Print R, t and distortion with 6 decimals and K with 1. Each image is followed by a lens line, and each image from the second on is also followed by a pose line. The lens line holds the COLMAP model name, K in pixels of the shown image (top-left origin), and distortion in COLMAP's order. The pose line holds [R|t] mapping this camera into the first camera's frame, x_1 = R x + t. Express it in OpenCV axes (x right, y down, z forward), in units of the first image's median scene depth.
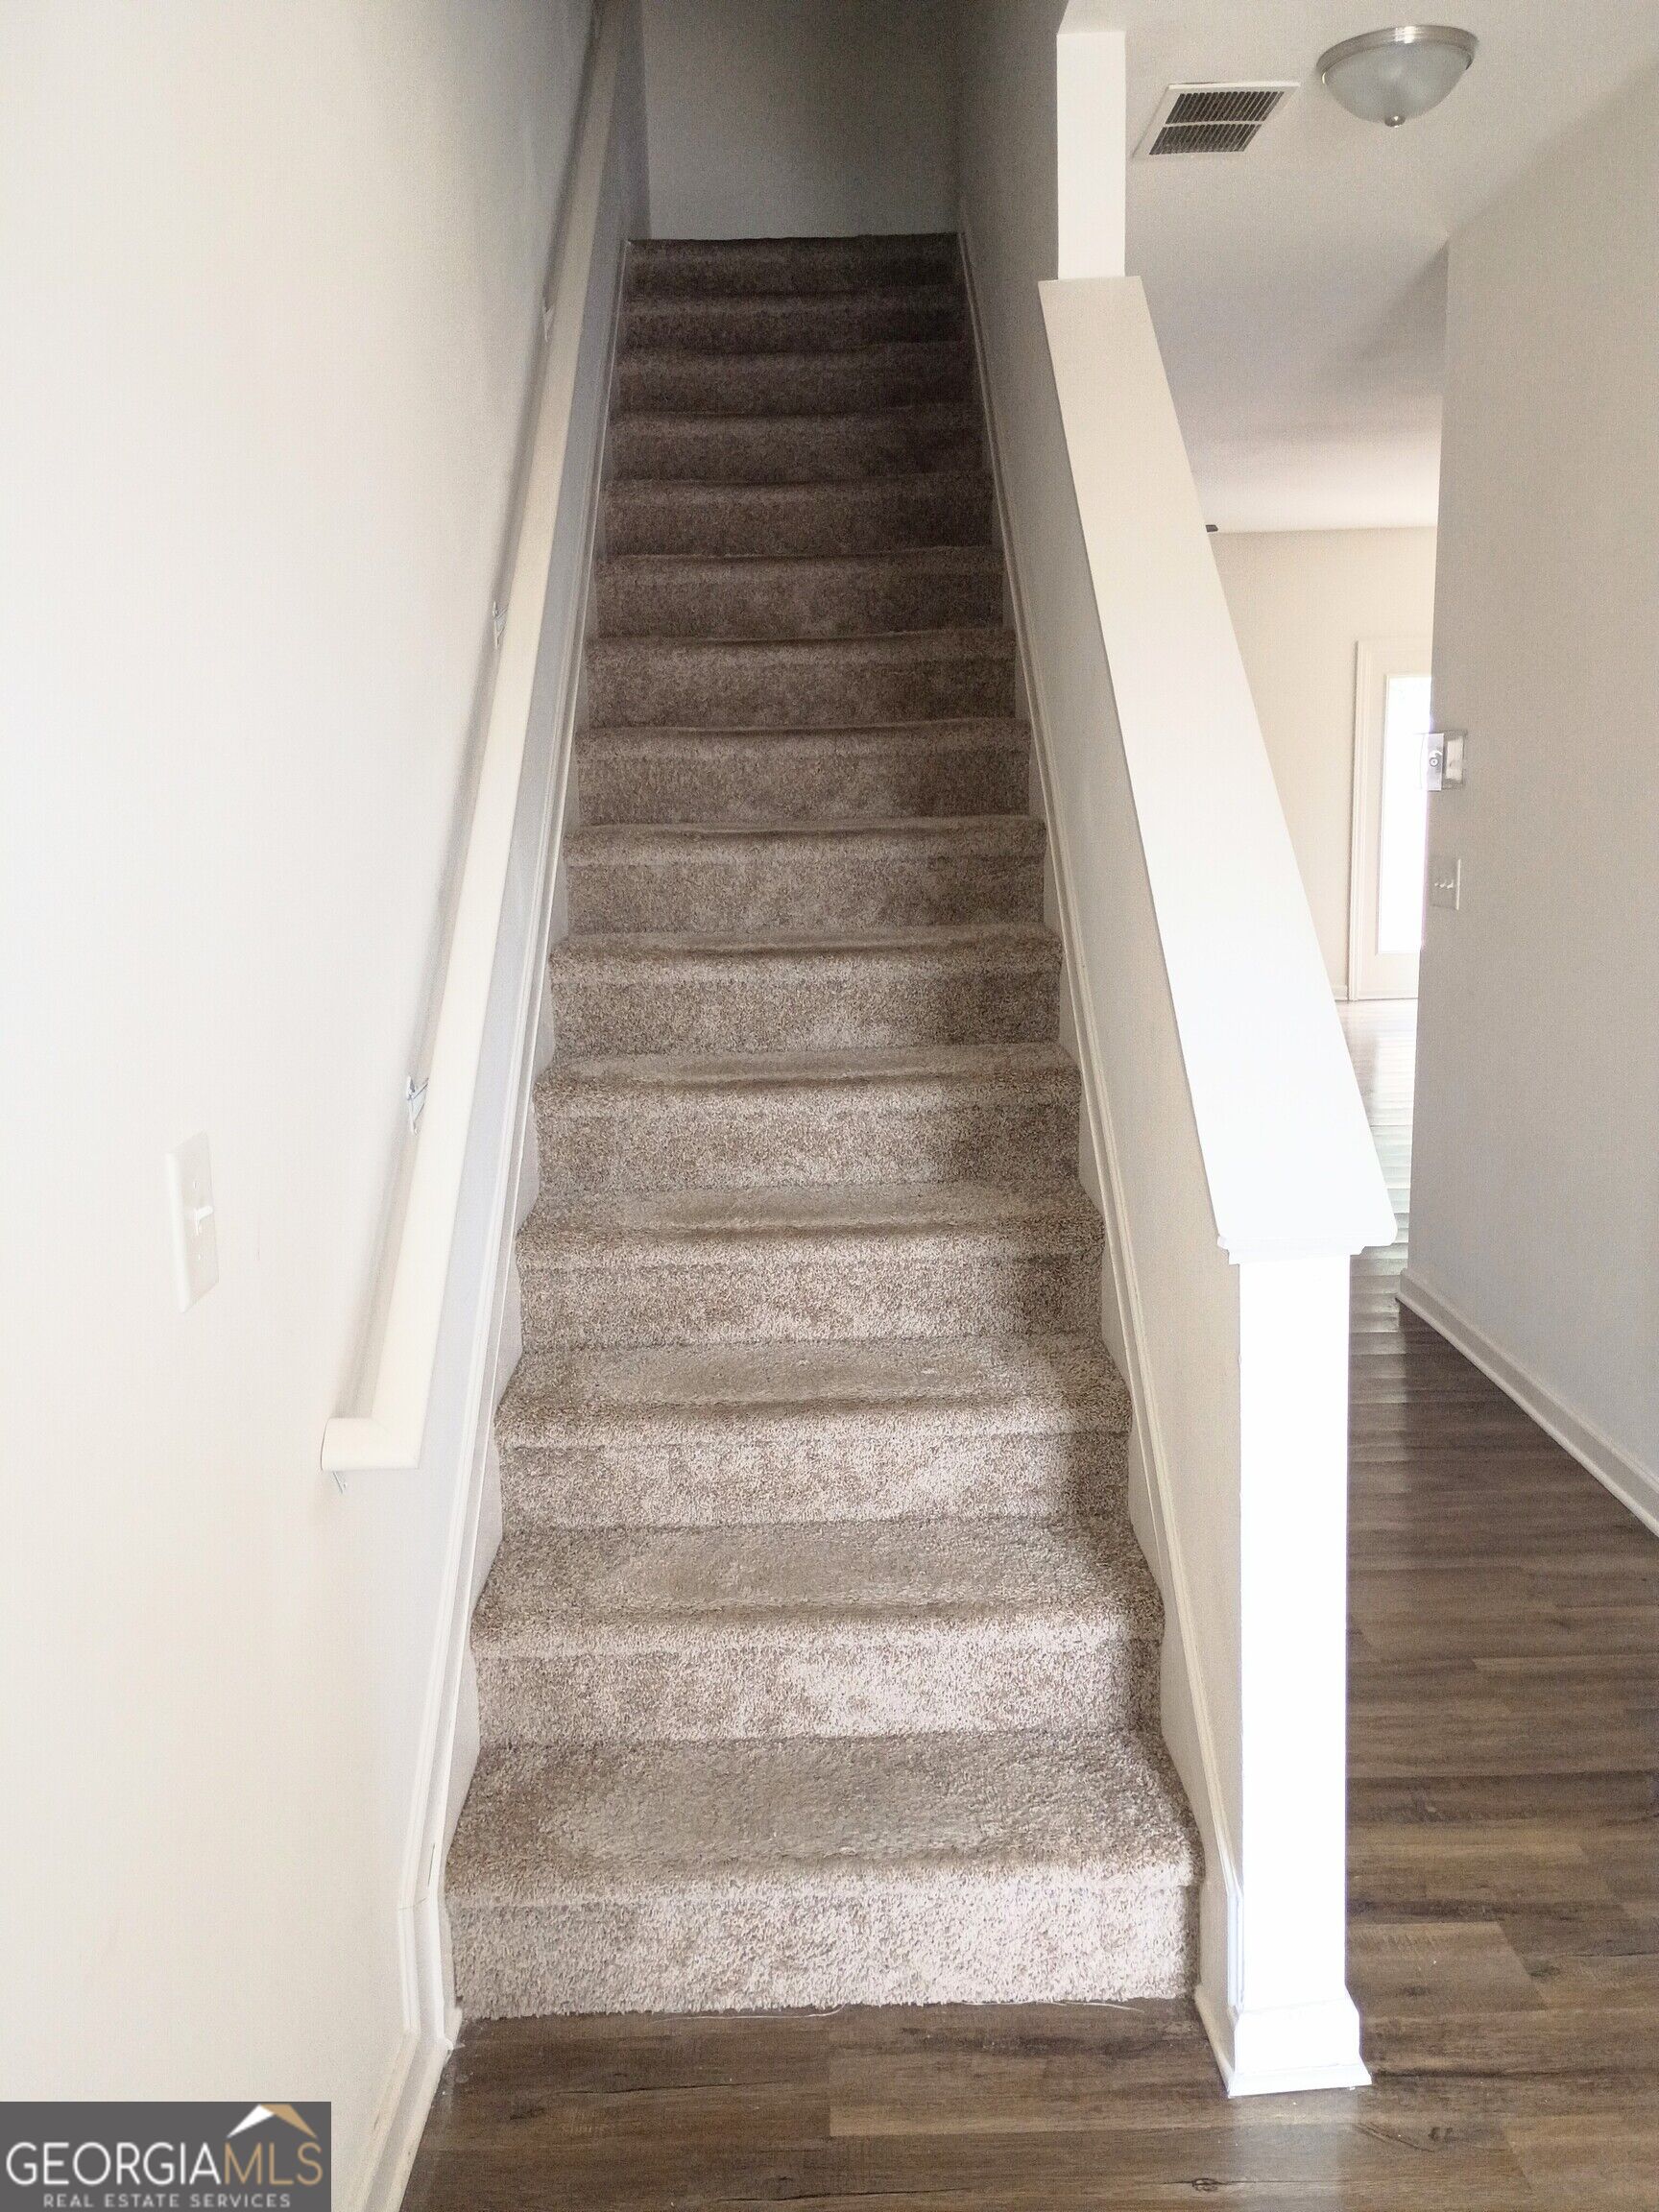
lens RADIAL K [[1866.5, 0, 817.1], [0, 1866.5, 1100.1], [0, 0, 1]] dist [0.043801, -0.035400]
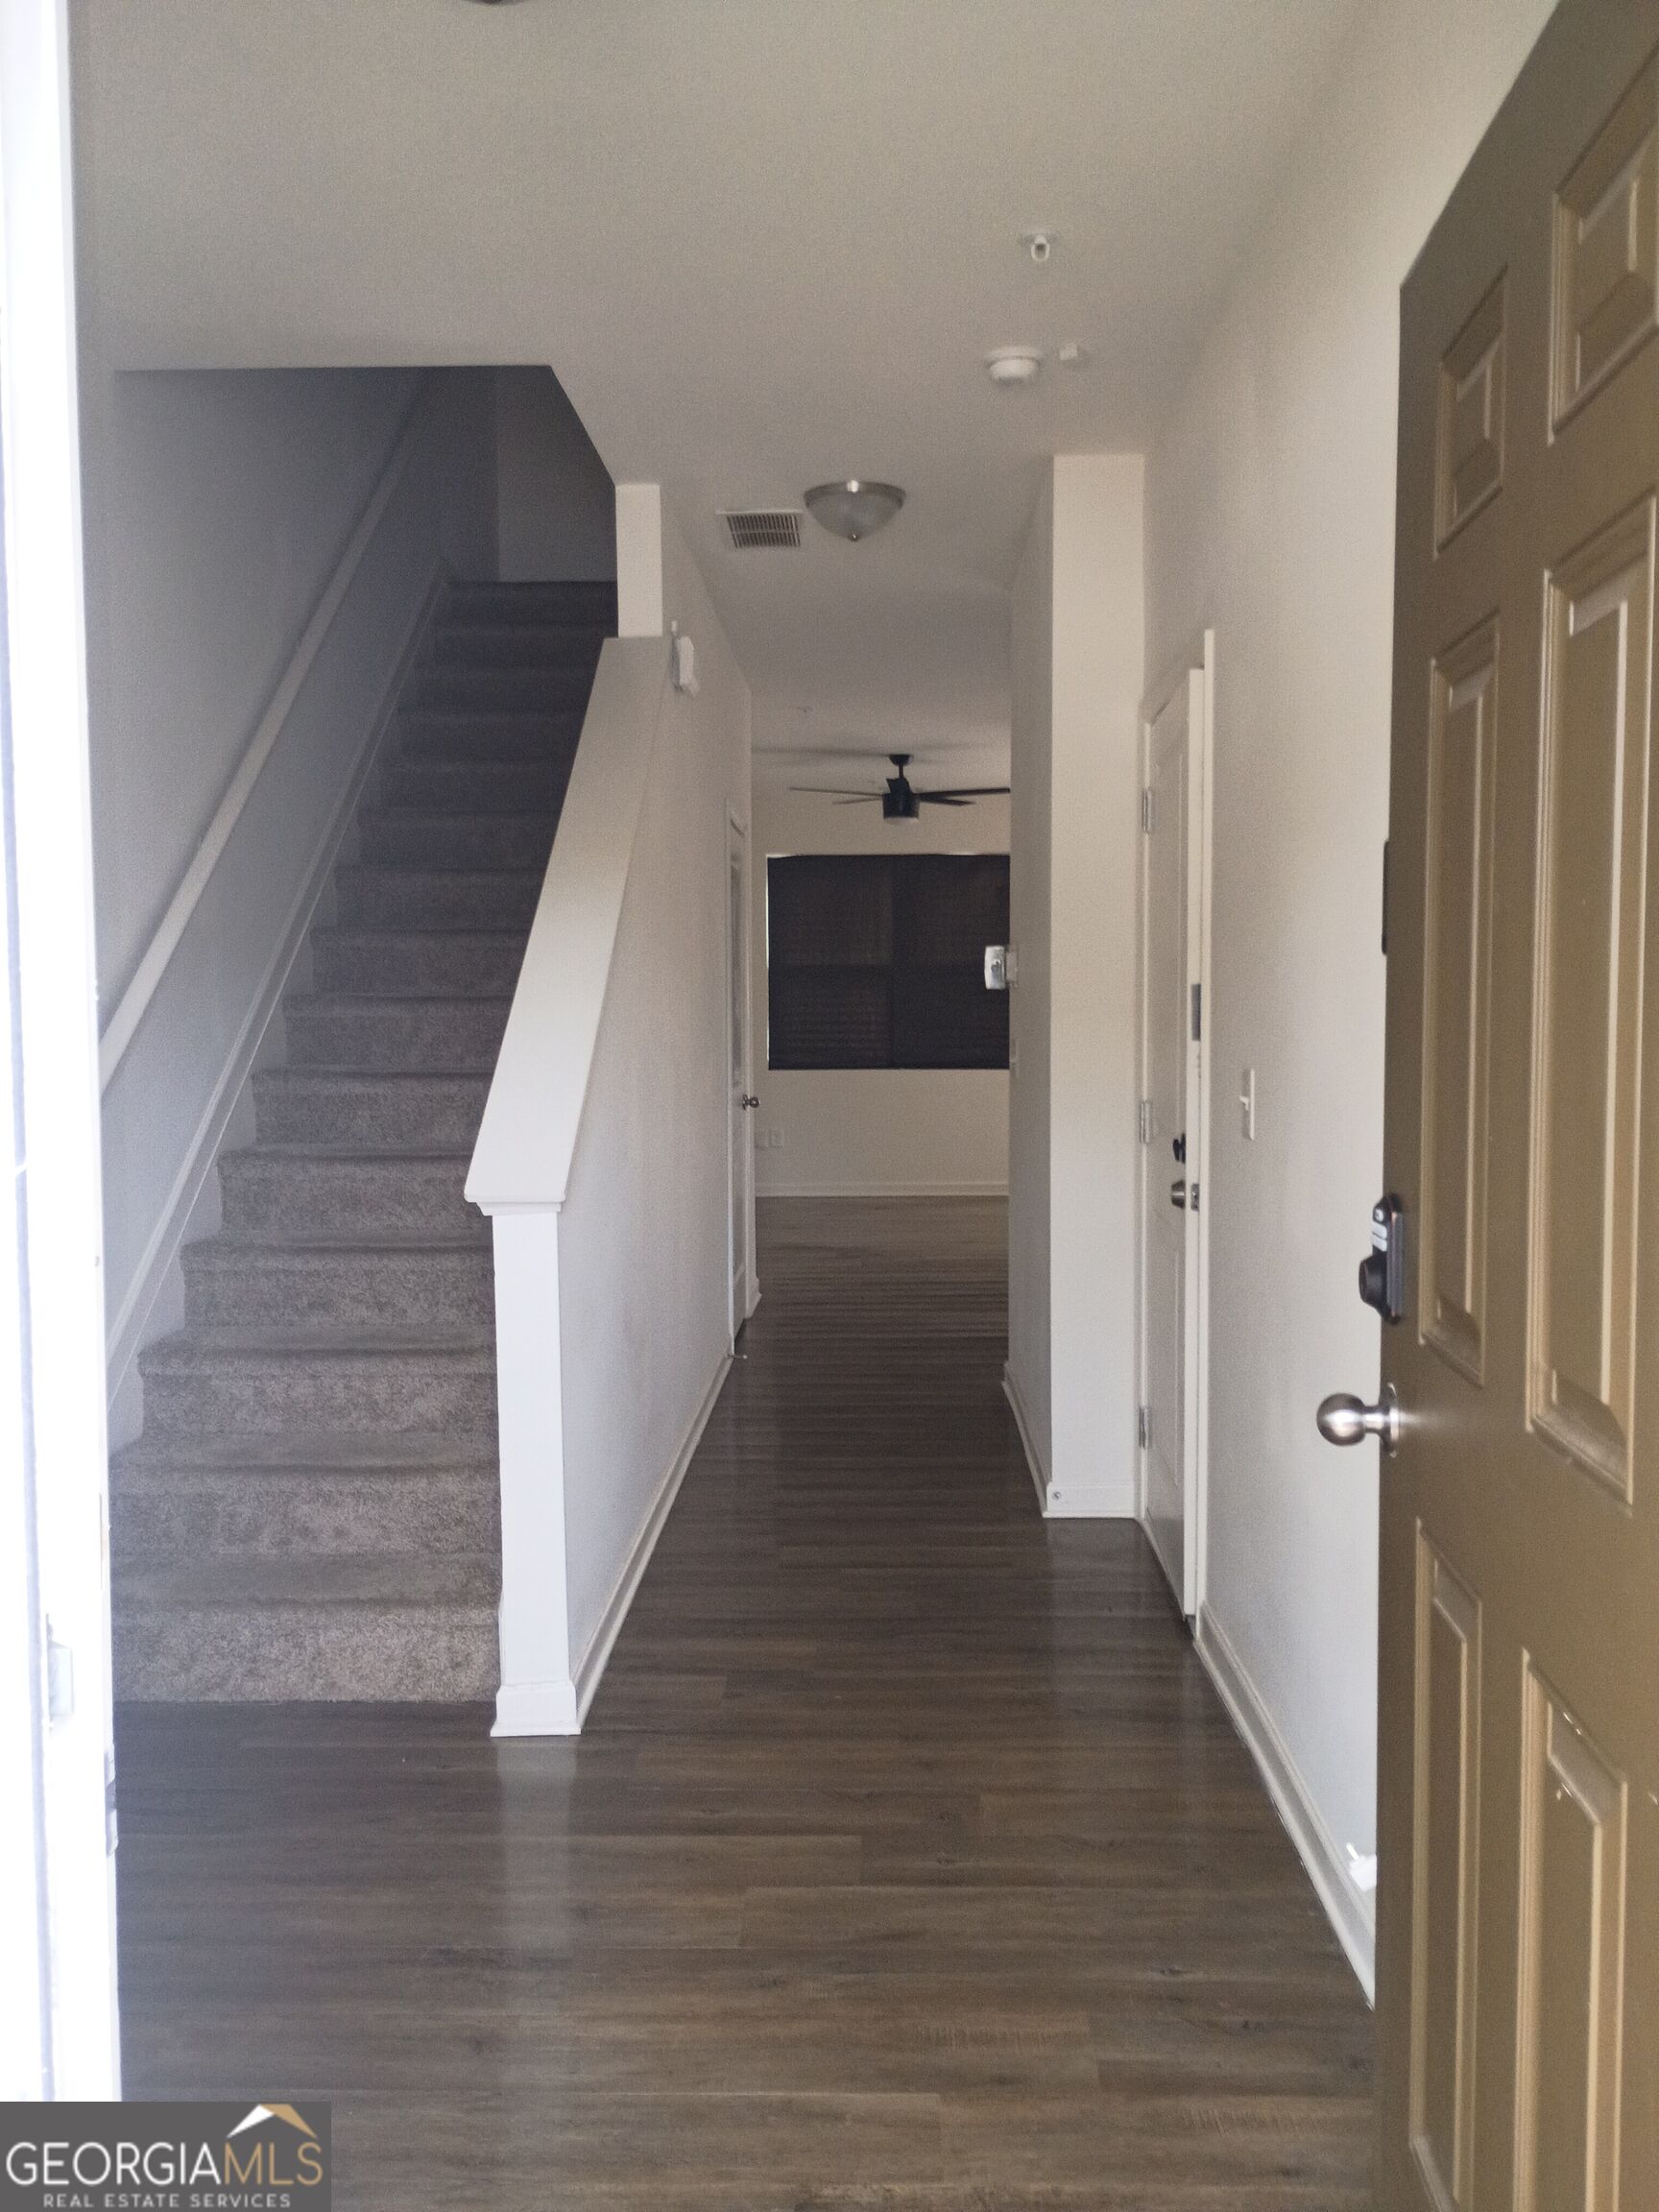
lens RADIAL K [[1866.5, 0, 846.2], [0, 1866.5, 1119.4], [0, 0, 1]] dist [0.043801, -0.035400]
pose [[0.999274, 0.024973, -0.028755, 0.437432], [-0.028193, 0.992657, -0.117632, 0.141274], [0.025606, 0.118358, 0.992641, -0.522058]]
